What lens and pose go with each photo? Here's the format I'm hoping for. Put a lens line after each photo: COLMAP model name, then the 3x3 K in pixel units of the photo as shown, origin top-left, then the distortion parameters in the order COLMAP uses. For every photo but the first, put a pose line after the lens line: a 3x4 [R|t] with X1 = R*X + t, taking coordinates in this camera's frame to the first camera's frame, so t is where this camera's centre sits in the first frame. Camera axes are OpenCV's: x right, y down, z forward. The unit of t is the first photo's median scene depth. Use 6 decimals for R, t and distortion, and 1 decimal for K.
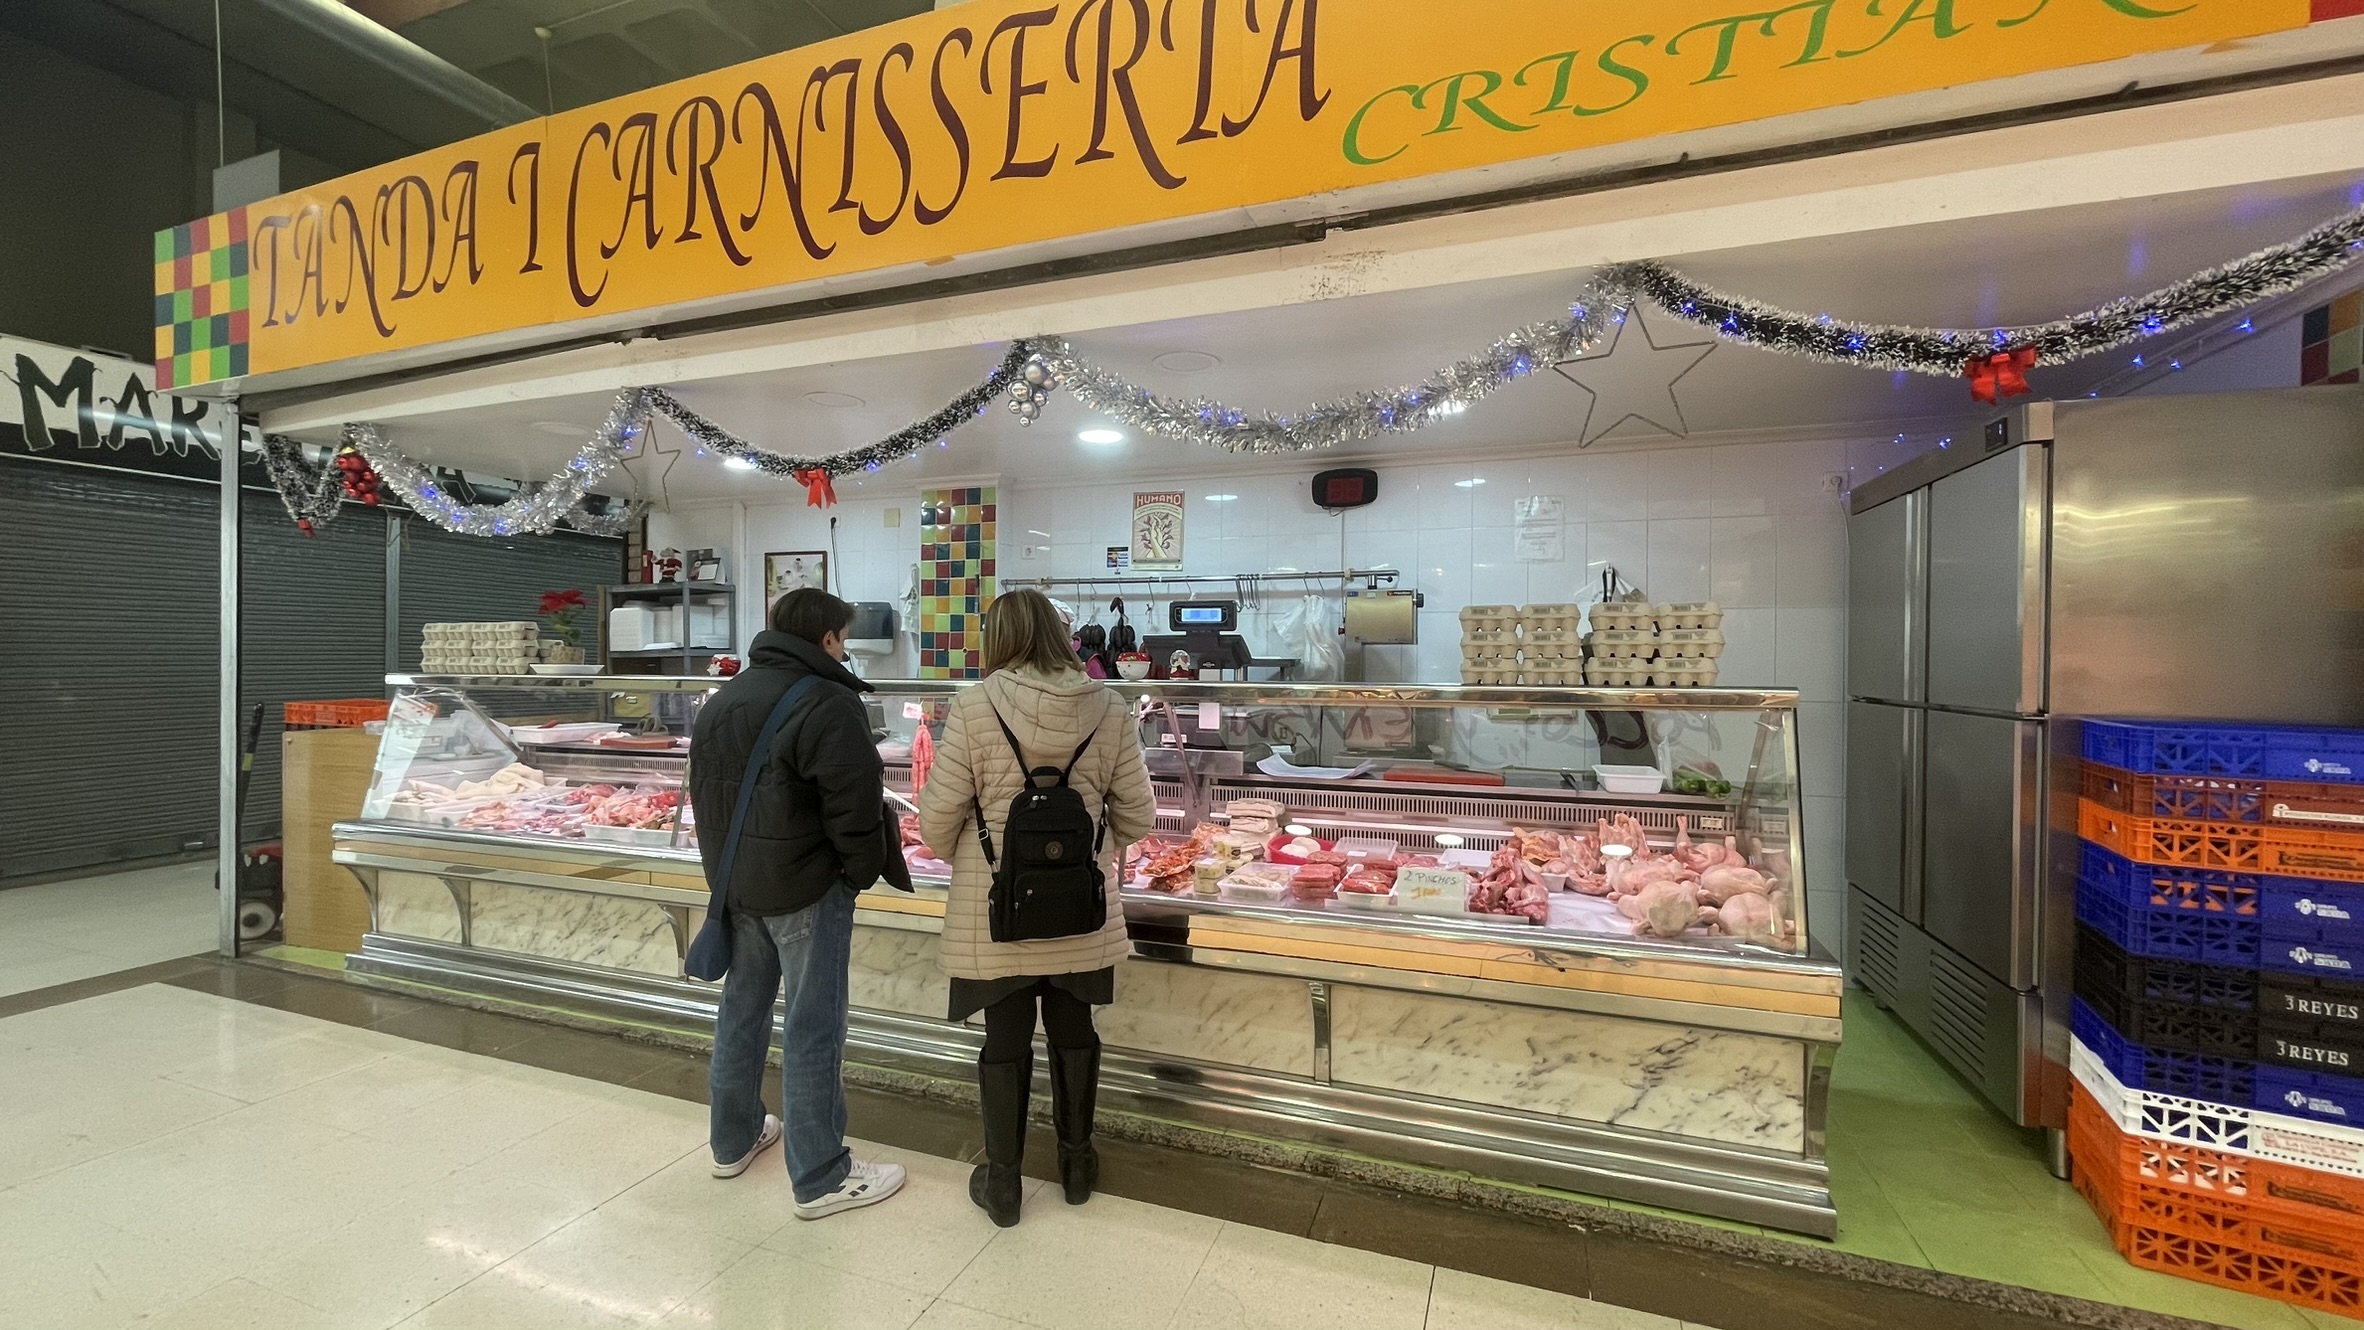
lens RADIAL K [[955.0, 0, 1178.3], [0, 955.0, 661.2], [0, 0, 1]] dist [0.001074, 0.000161]
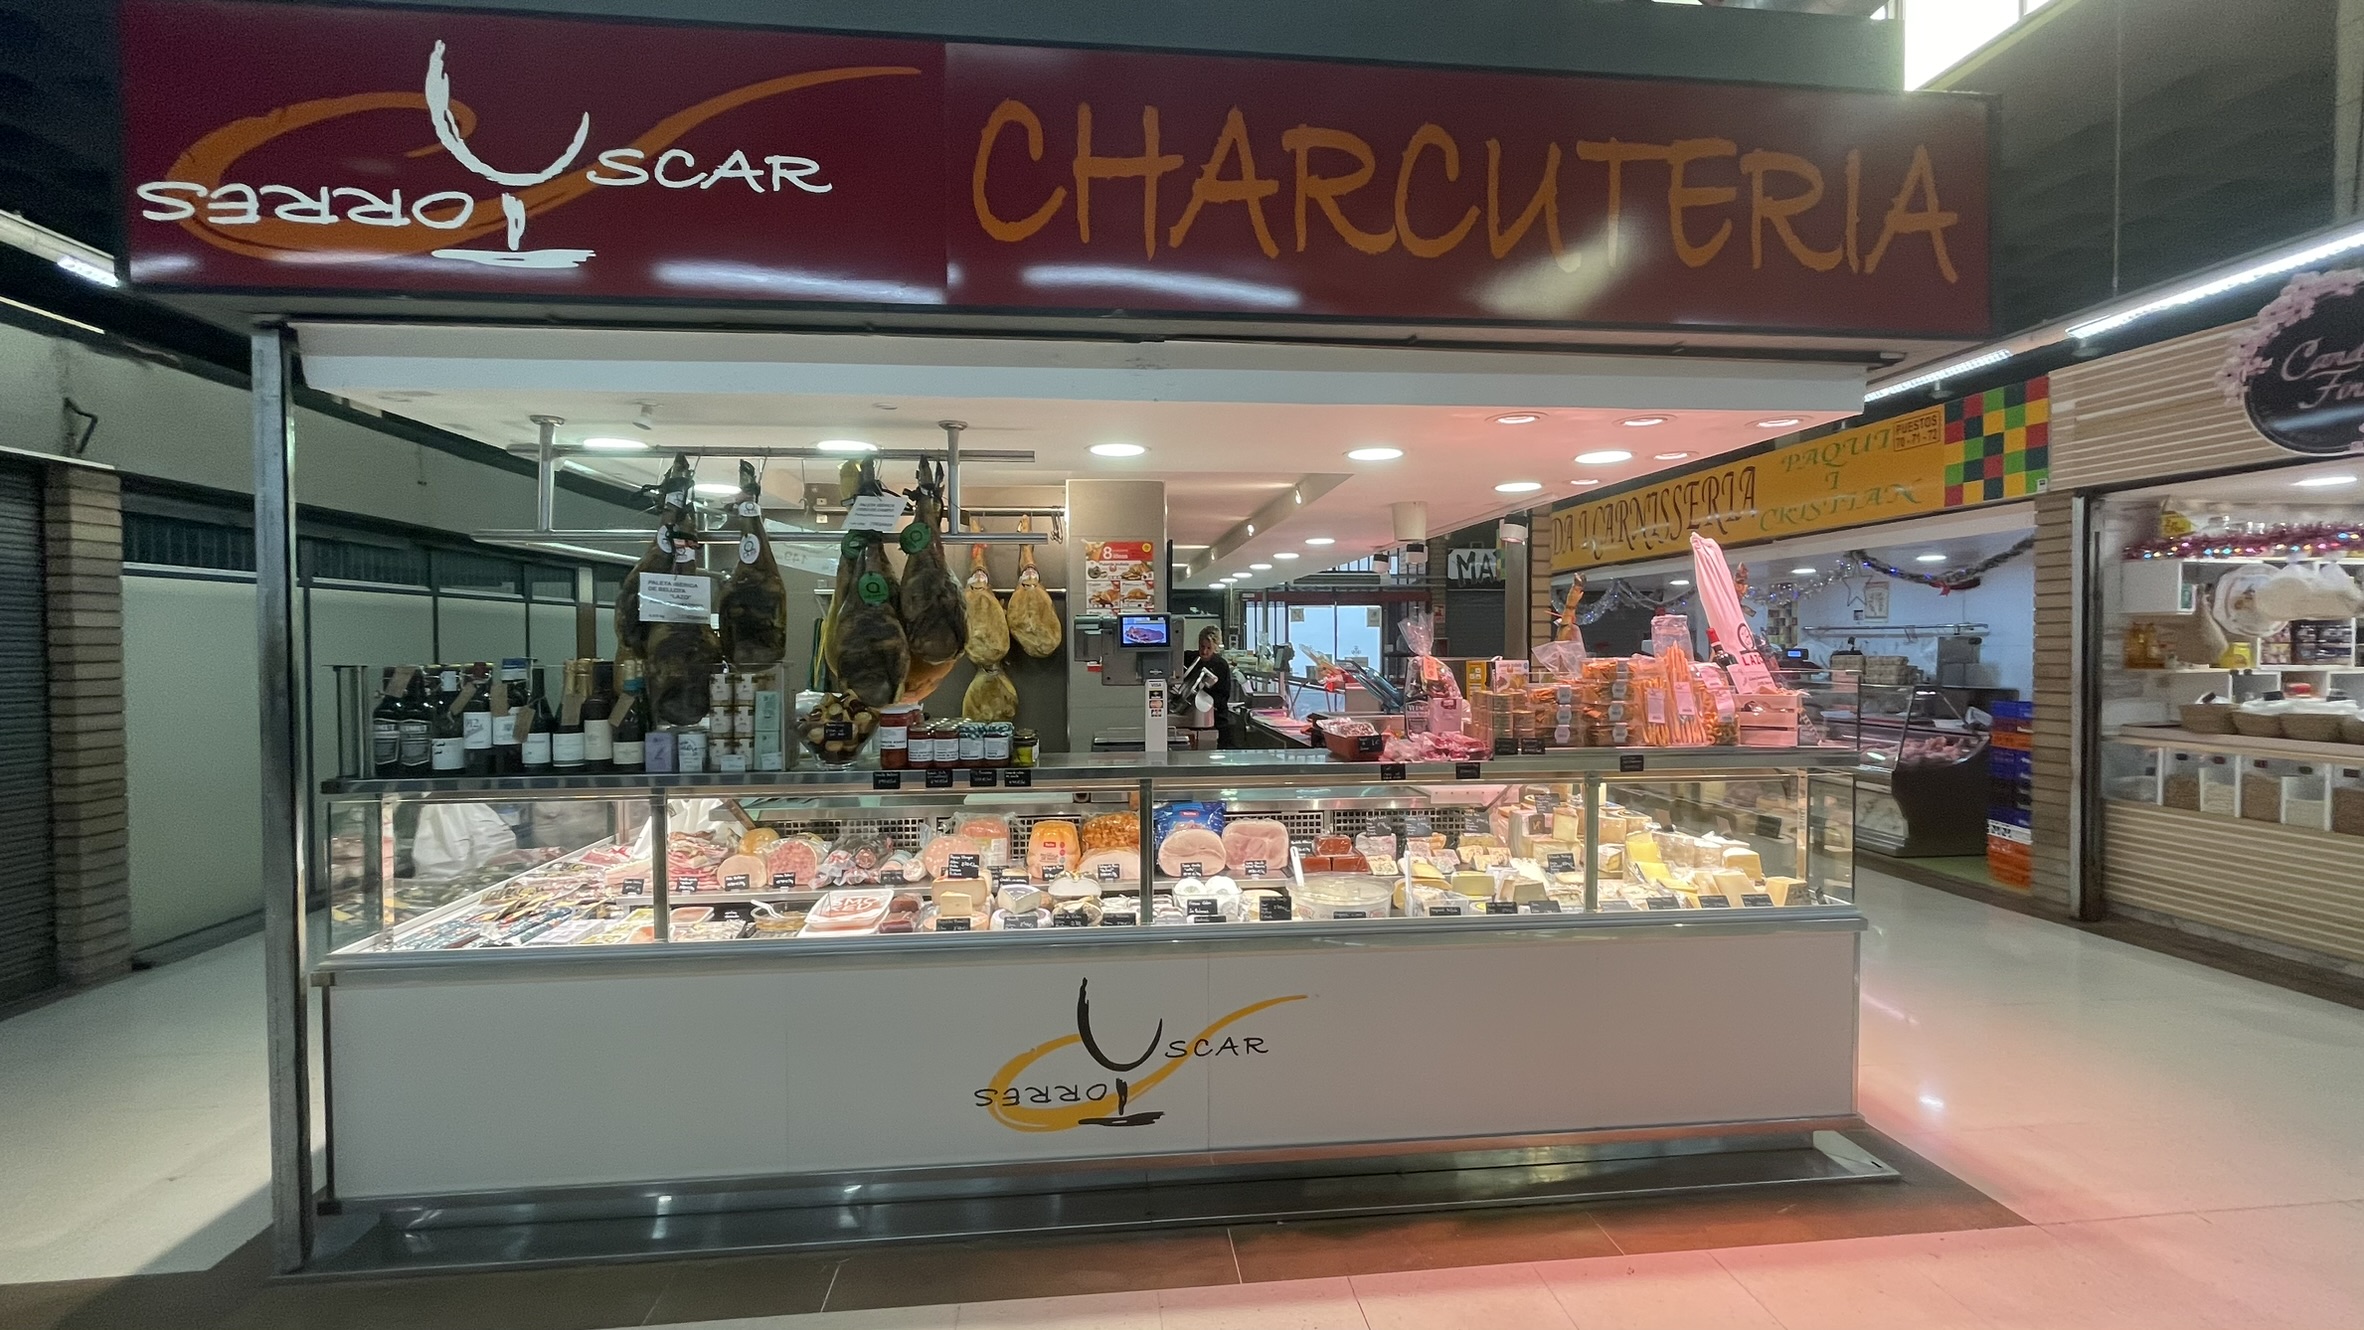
lens RADIAL K [[955.0, 0, 1178.2], [0, 955.0, 661.8], [0, 0, 1]] dist [0.001074, 0.000161]
pose [[0.441921, 0.008741, -0.897012, 1.097448], [0.004348, 0.999920, 0.011886, -0.044190], [0.897044, -0.009152, 0.441847, -1.132757]]
